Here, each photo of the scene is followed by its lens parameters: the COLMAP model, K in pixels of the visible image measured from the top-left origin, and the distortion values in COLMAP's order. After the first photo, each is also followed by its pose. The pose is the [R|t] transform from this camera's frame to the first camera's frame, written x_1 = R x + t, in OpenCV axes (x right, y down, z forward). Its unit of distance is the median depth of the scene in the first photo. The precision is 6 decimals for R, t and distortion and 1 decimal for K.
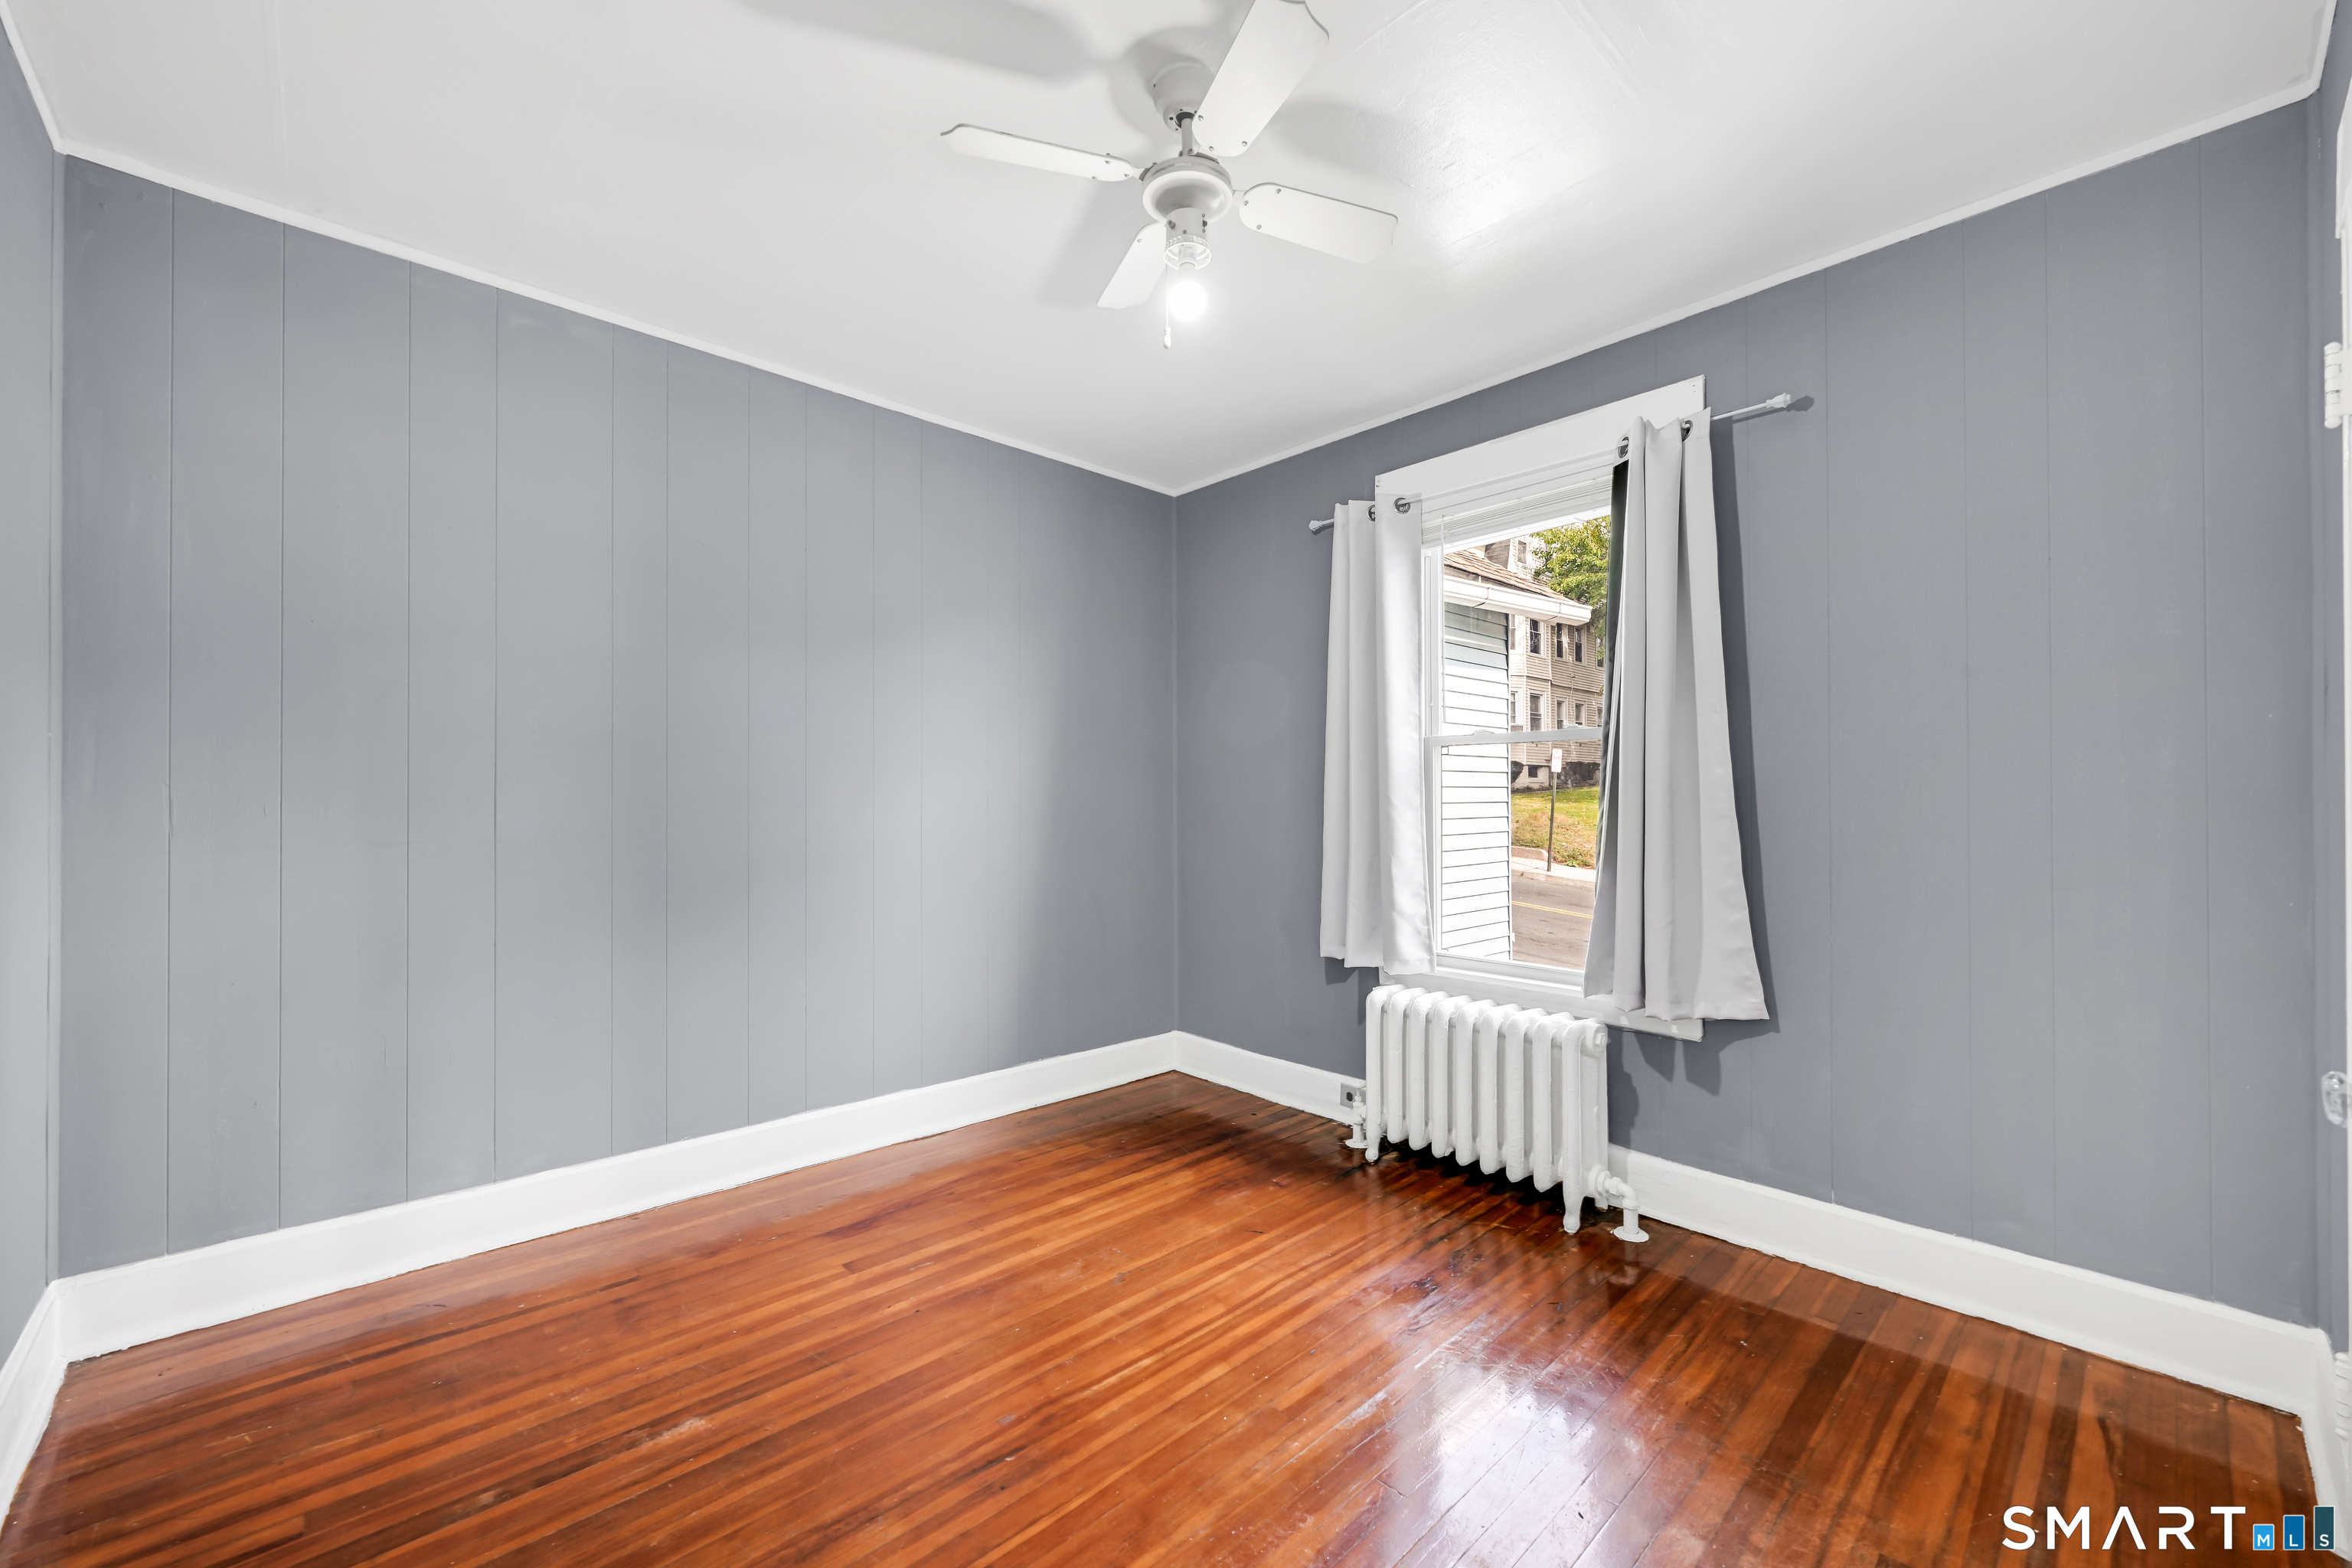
lens RADIAL K [[931.9, 0, 1174.4], [0, 931.9, 792.6], [0, 0, 1]] dist [-0.001534, -0.000174]
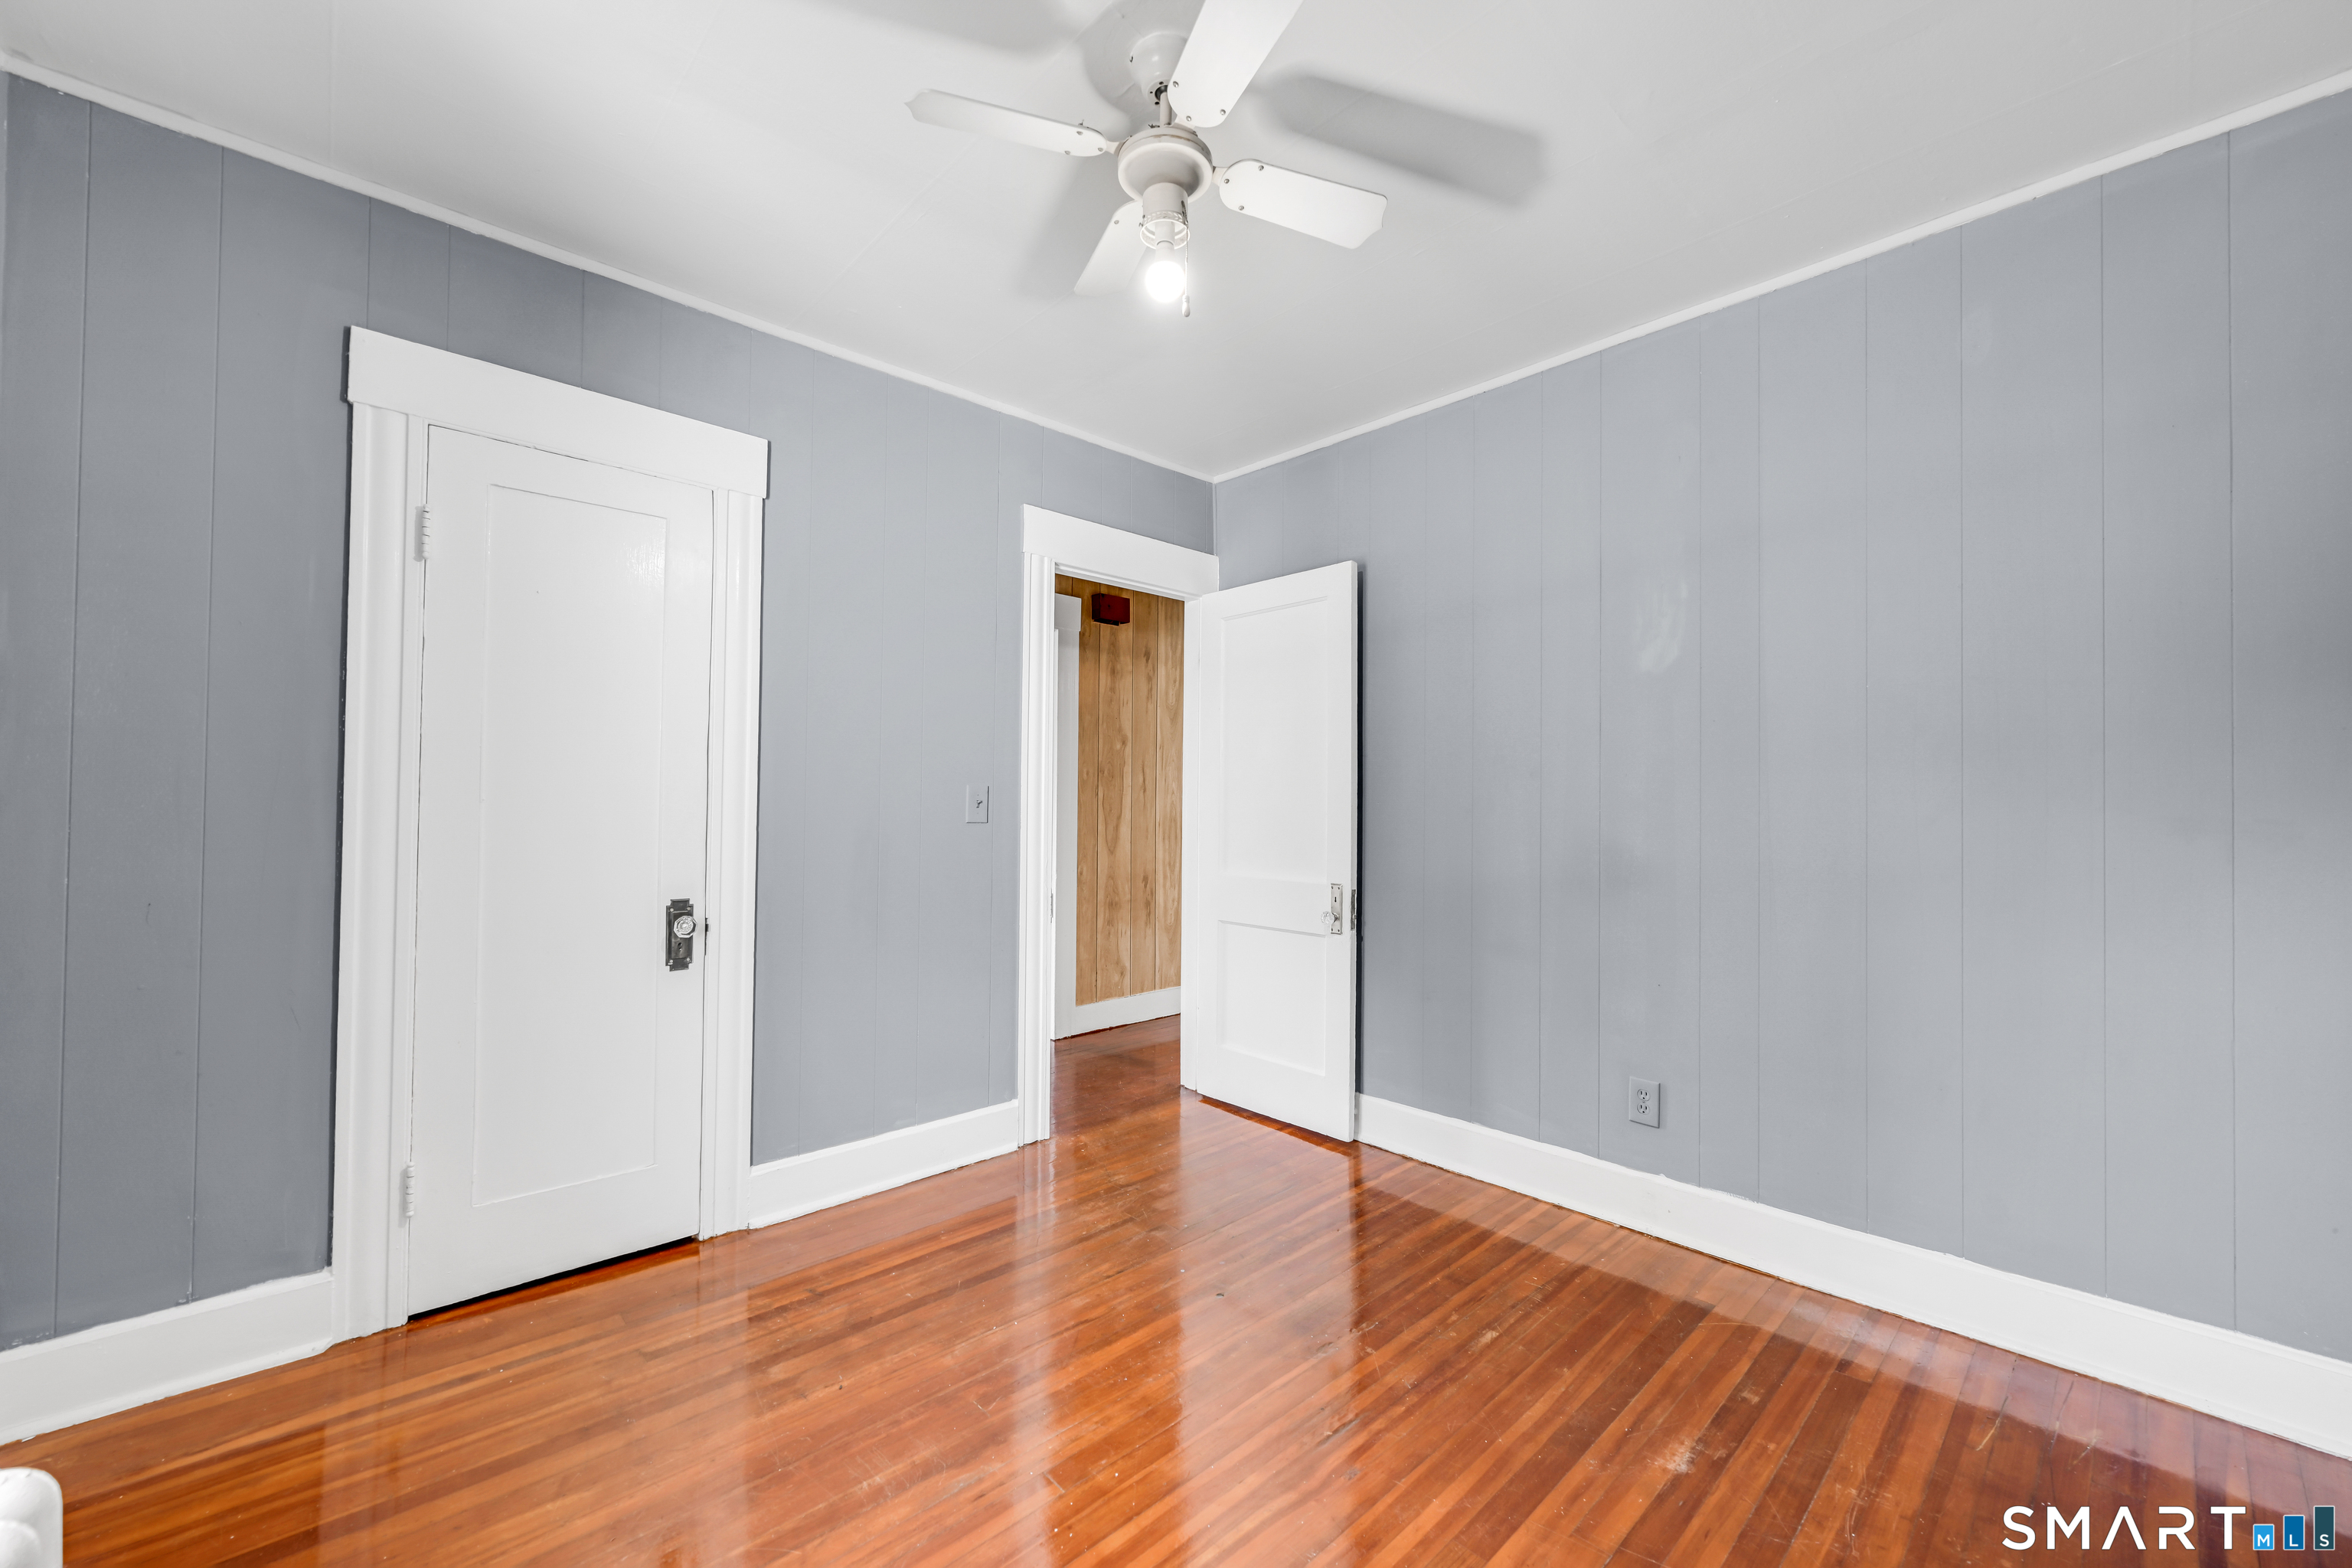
lens RADIAL K [[931.9, 0, 1178.7], [0, 931.9, 789.4], [0, 0, 1]] dist [-0.001534, -0.000174]
pose [[-0.999990, 0.000254, -0.004474, -0.003081], [0.000358, 0.999725, -0.023463, 0.008739], [0.004467, -0.023464, -0.999715, 1.943776]]
